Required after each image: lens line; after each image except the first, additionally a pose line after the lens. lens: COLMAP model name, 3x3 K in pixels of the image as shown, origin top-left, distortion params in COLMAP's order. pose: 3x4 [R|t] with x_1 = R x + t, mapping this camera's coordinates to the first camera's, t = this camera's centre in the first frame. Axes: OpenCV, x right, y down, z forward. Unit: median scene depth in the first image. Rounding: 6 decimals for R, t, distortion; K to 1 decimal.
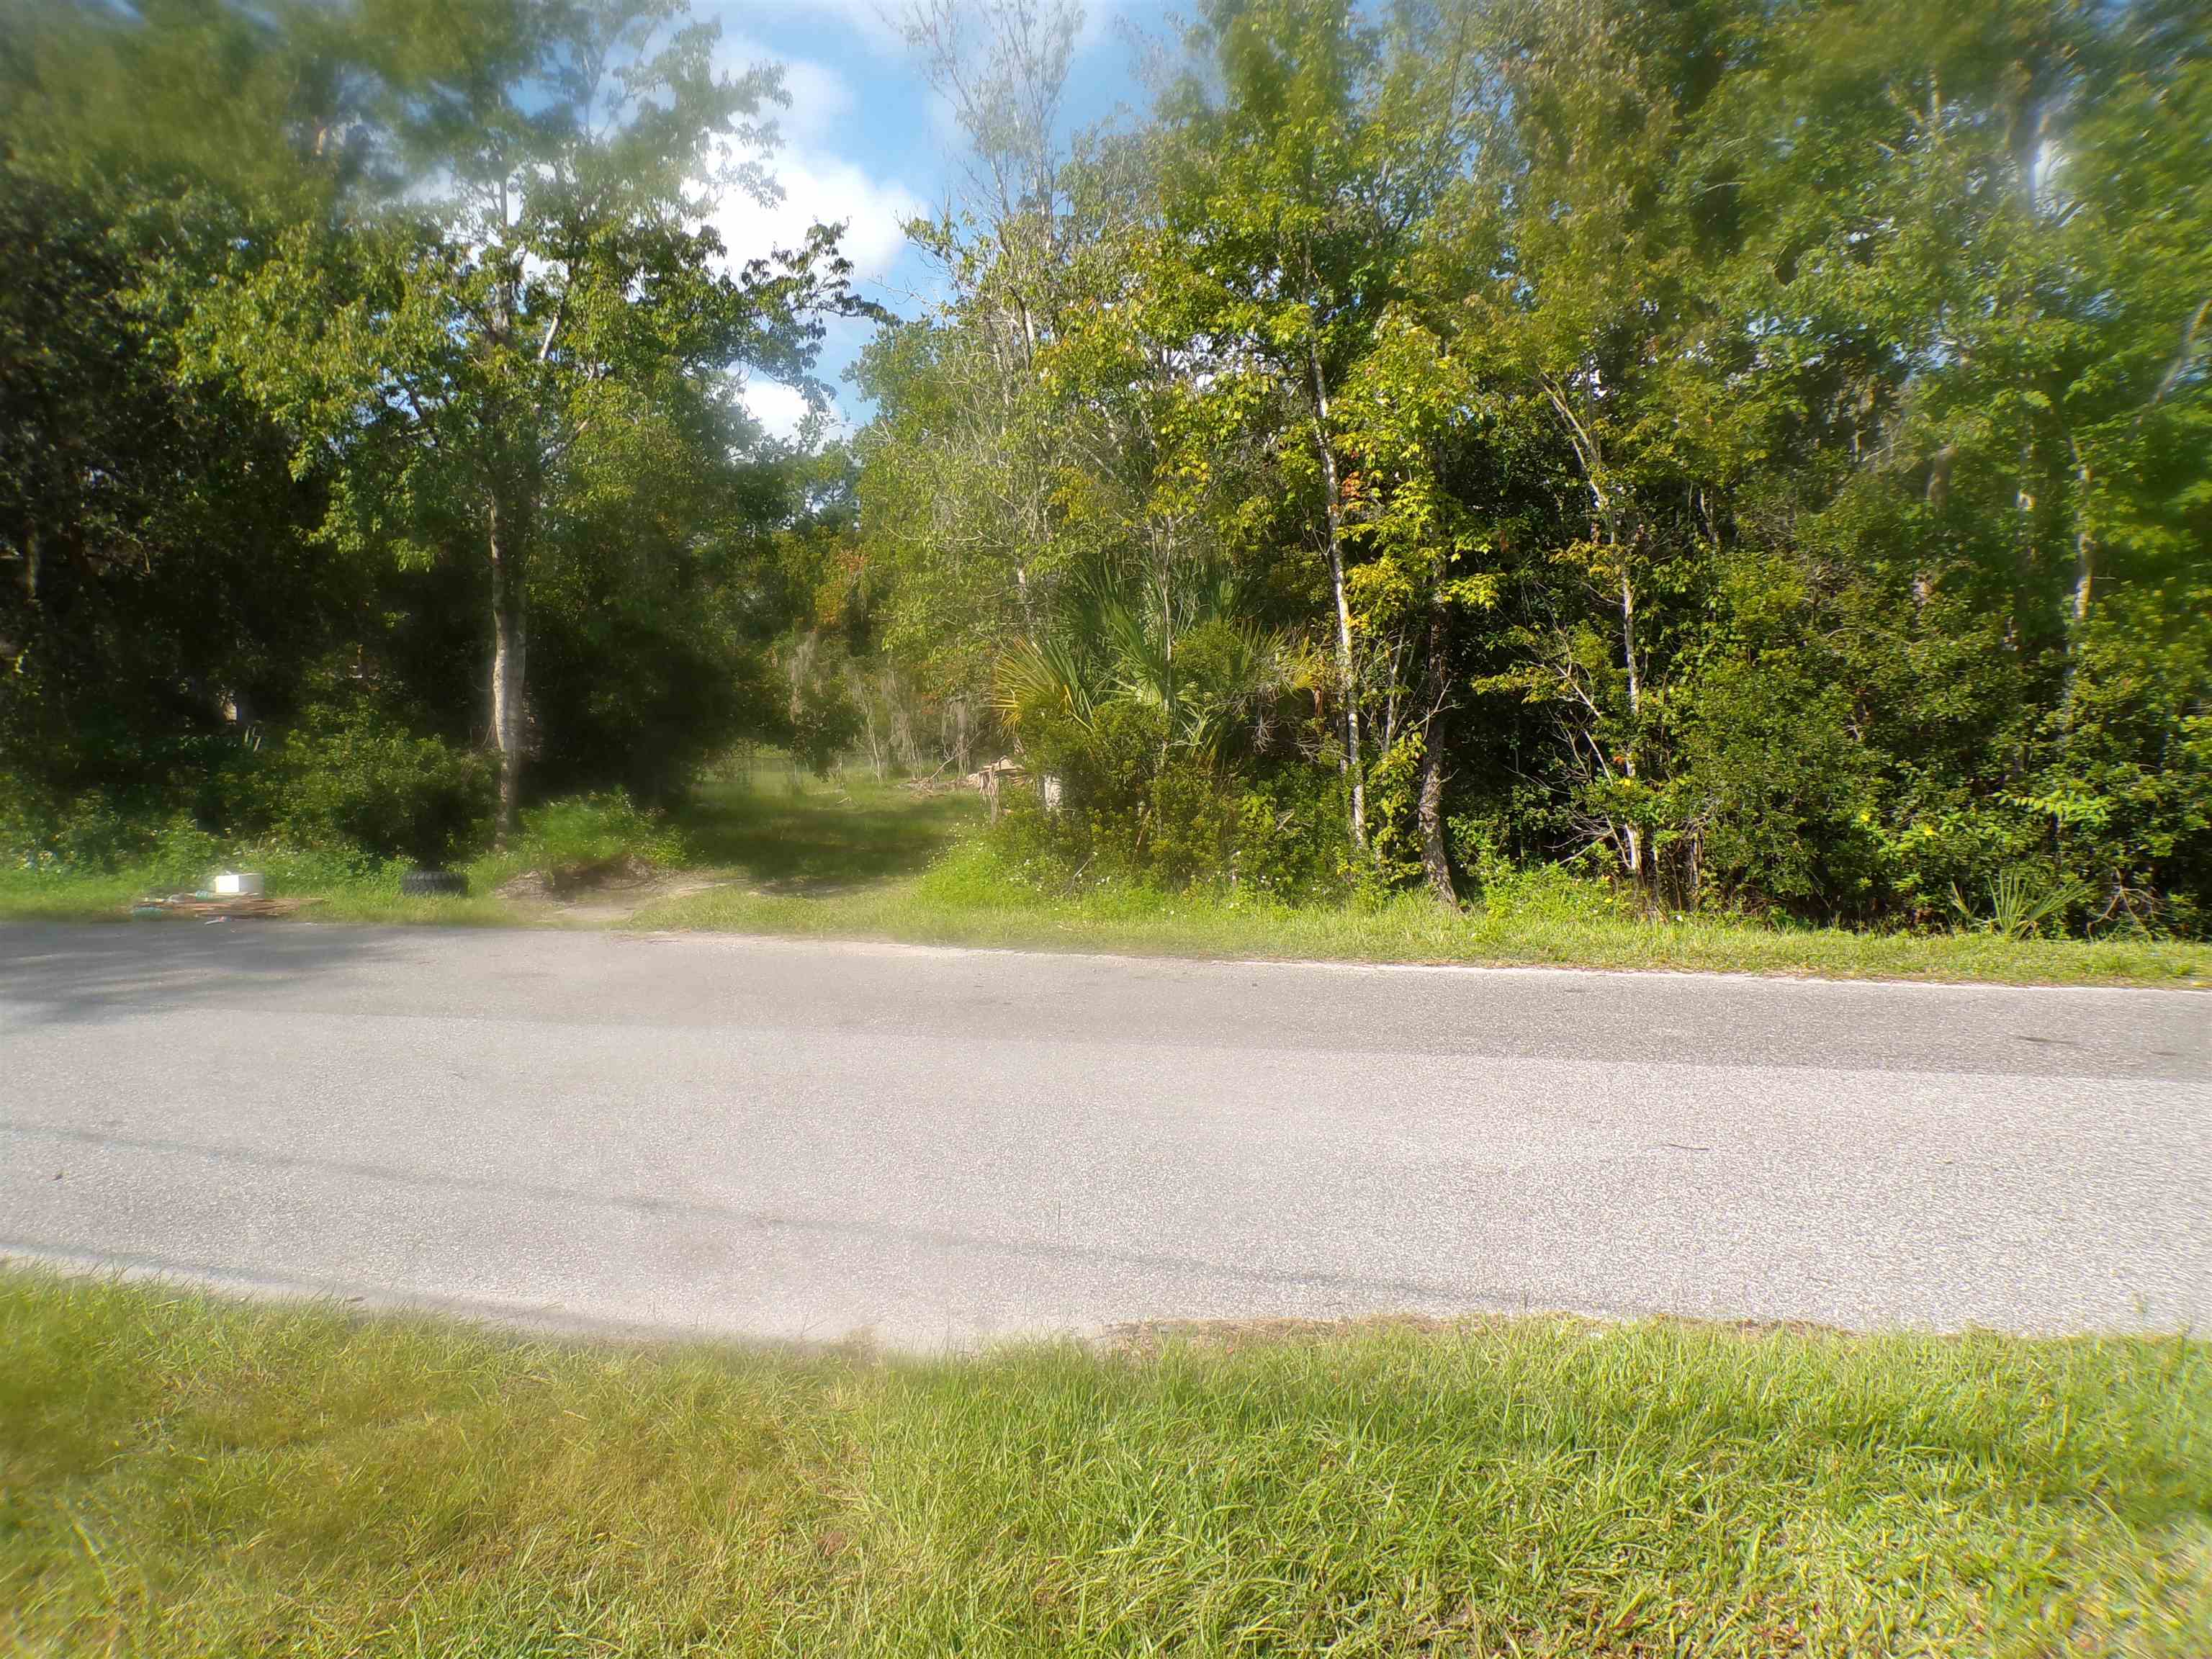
lens RADIAL K [[1504.2, 0, 1103.8], [0, 1504.2, 819.3], [0, 0, 1]] dist [-0.043023, 0.023915]
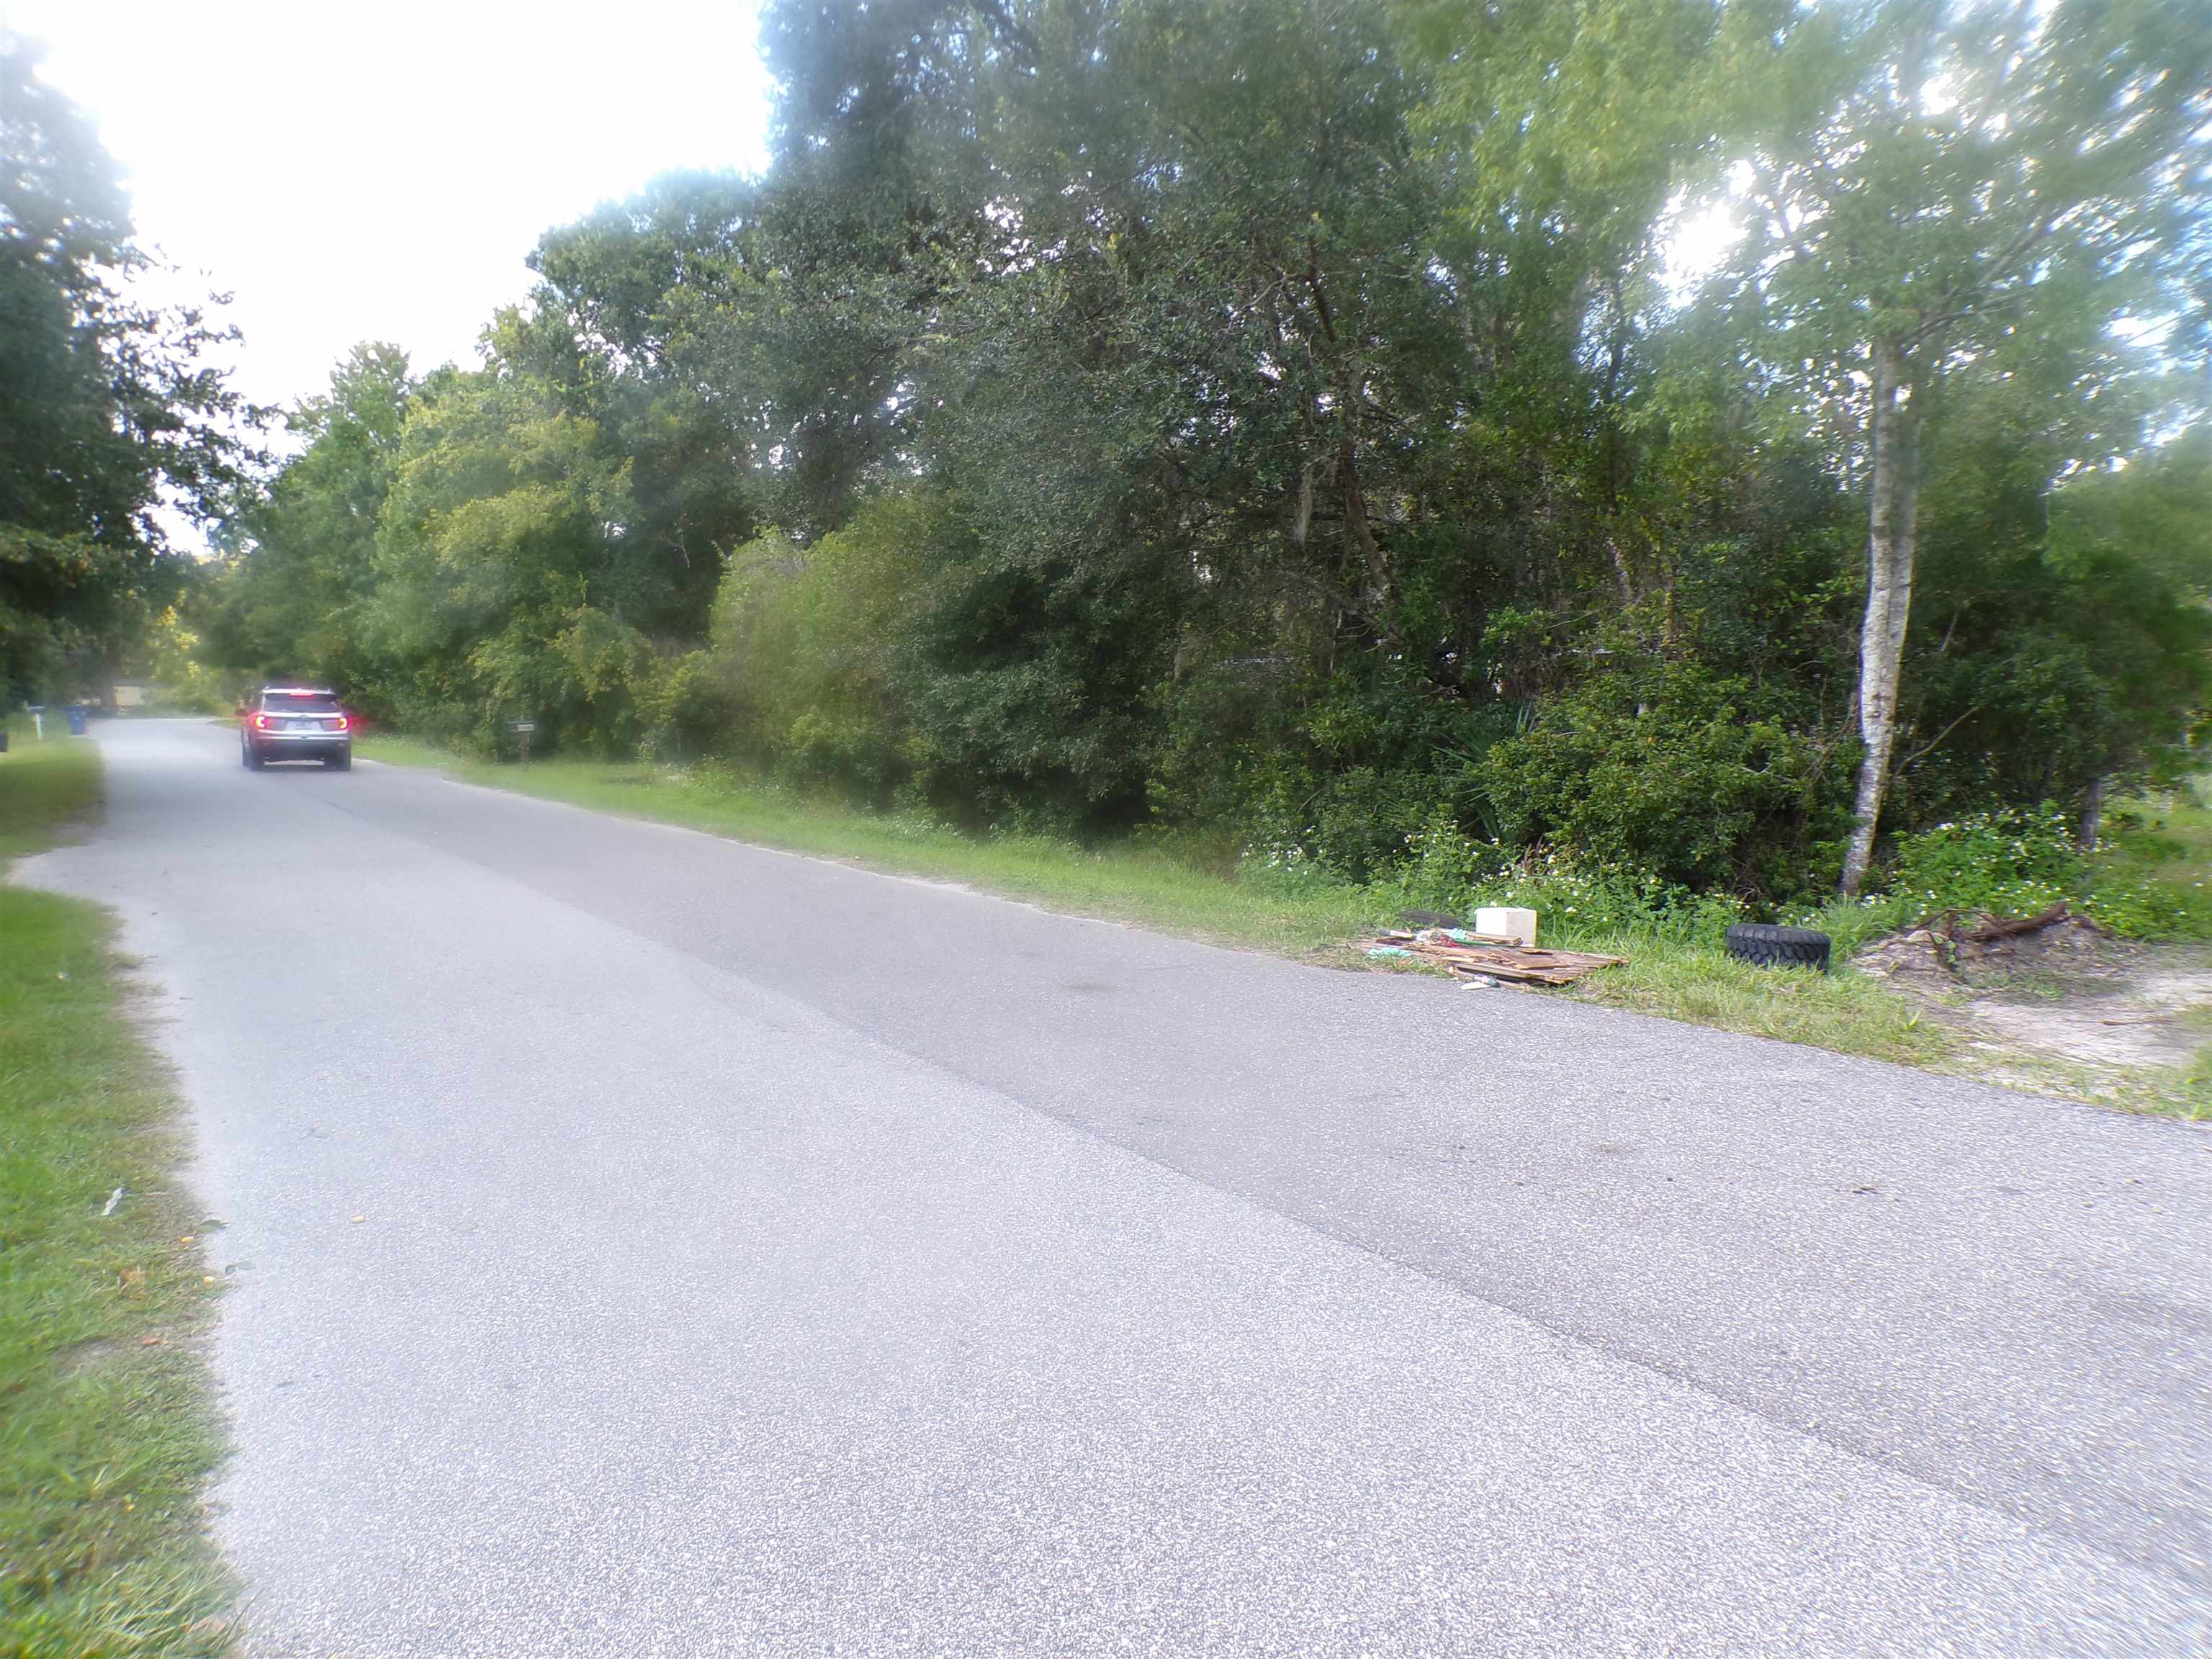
lens RADIAL K [[1504.2, 0, 1106.0], [0, 1504.2, 827.0], [0, 0, 1]] dist [-0.043023, 0.023915]
pose [[0.707870, 0.065626, -0.703287, -0.192722], [-0.057401, 0.997726, 0.035326, -0.013302], [0.704006, 0.015363, 0.710028, 0.319545]]
